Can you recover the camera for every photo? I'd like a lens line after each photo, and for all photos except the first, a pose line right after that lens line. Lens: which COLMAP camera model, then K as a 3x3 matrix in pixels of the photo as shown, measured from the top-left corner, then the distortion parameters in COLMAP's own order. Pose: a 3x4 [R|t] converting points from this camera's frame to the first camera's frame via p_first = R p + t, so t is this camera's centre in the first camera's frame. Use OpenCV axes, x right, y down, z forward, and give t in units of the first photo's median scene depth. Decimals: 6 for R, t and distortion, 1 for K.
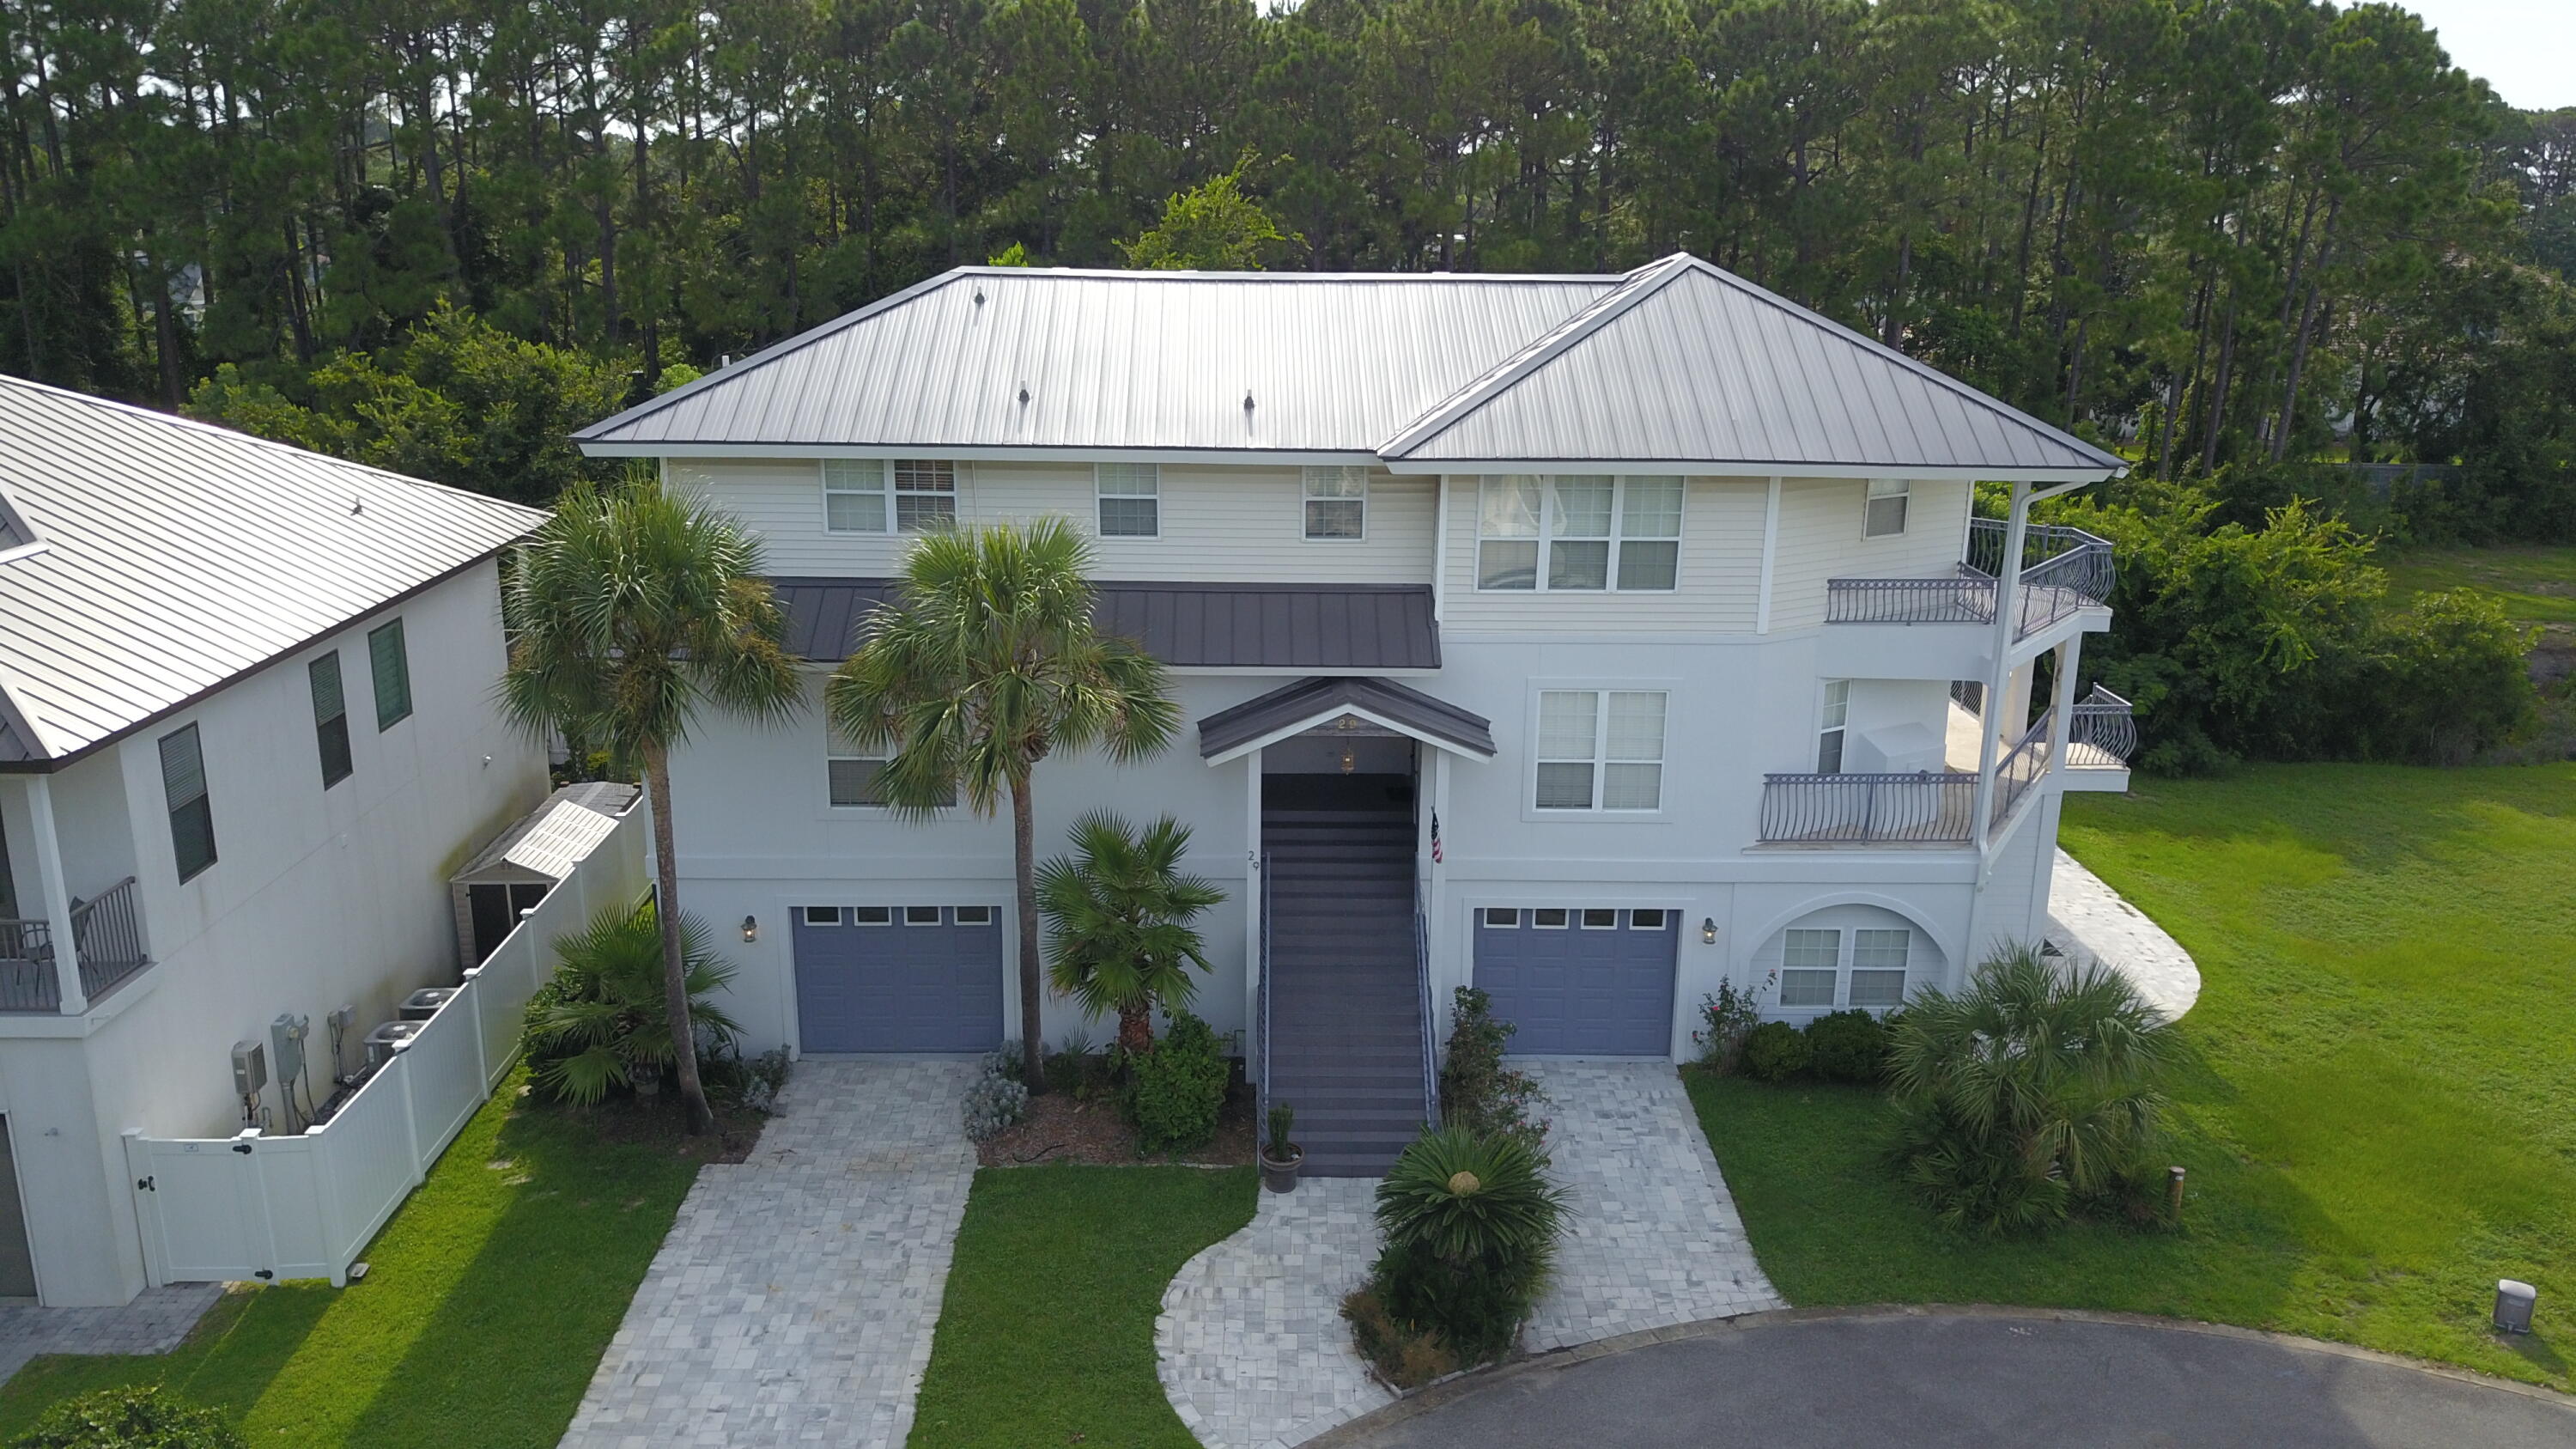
lens RADIAL K [[1935.9, 0, 1291.6], [0, 1935.9, 730.6], [0, 0, 1]] dist [0.011498, -0.000716]
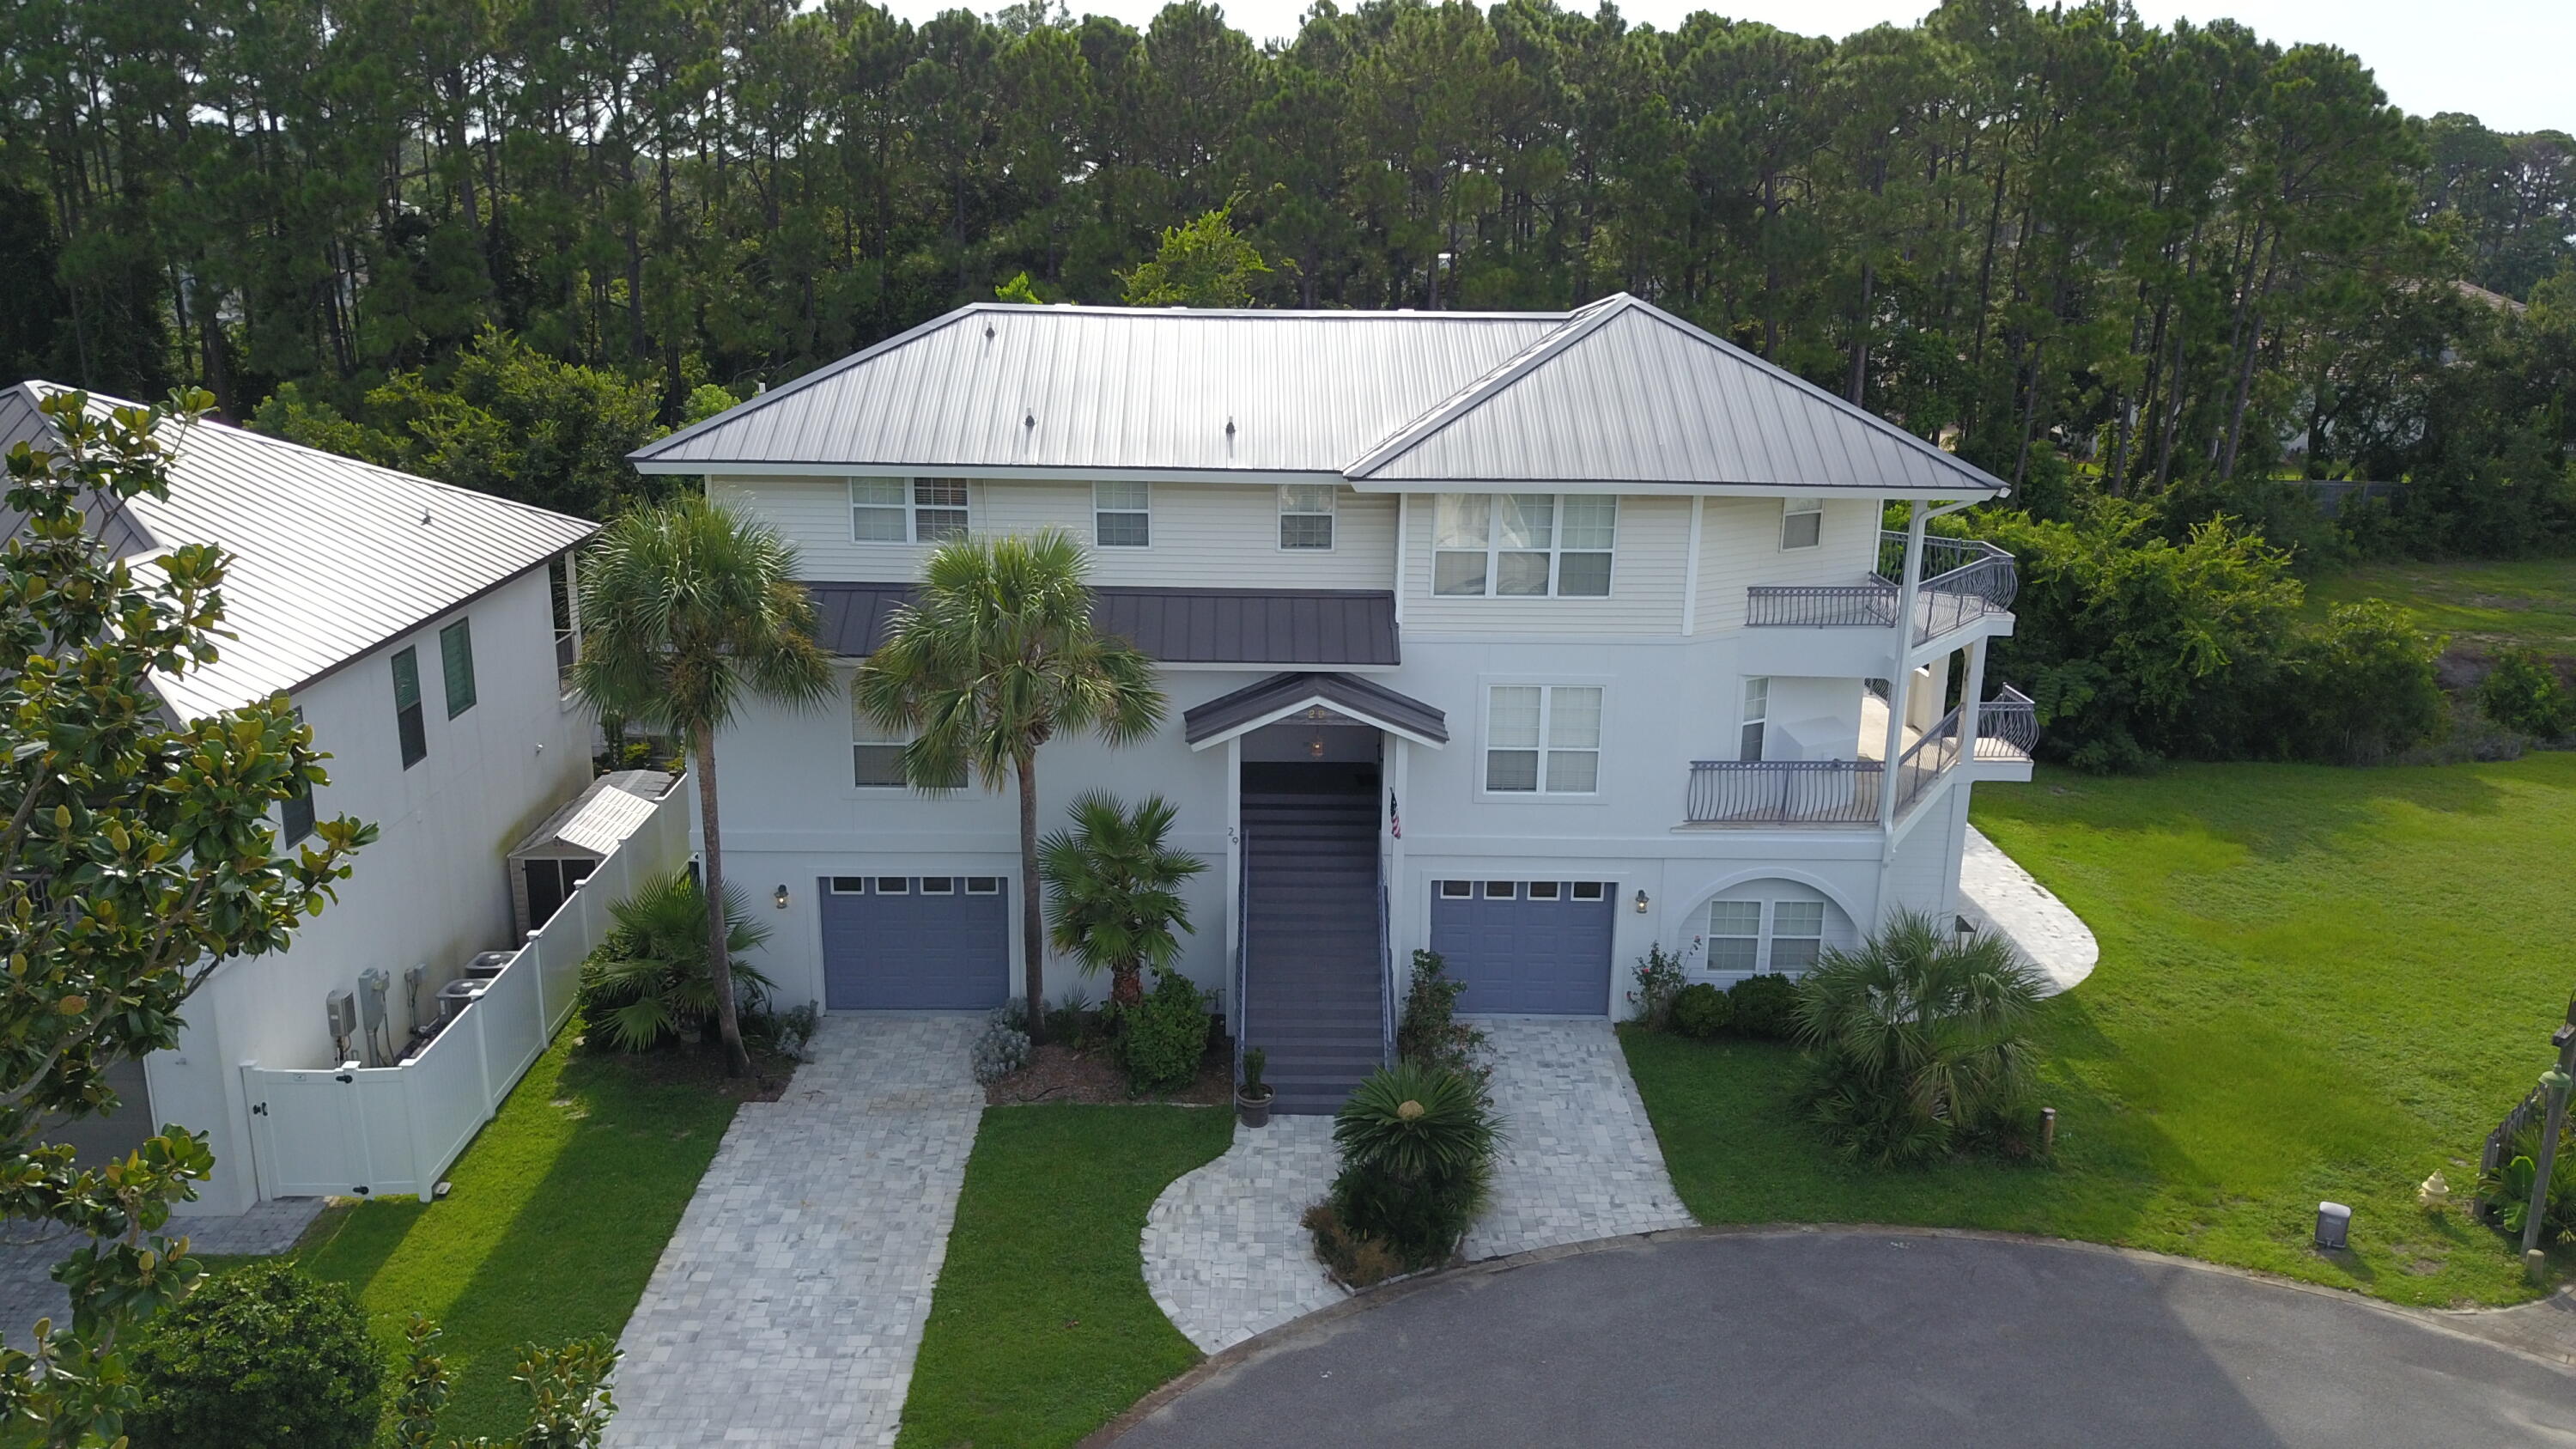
lens RADIAL K [[1935.9, 0, 1293.3], [0, 1935.9, 714.3], [0, 0, 1]] dist [0.011498, -0.000716]
pose [[0.999994, 0.003417, -0.000025, 0.015159], [-0.003417, 0.999902, -0.013597, 0.011944], [-0.000022, 0.013597, 0.999908, -0.121632]]
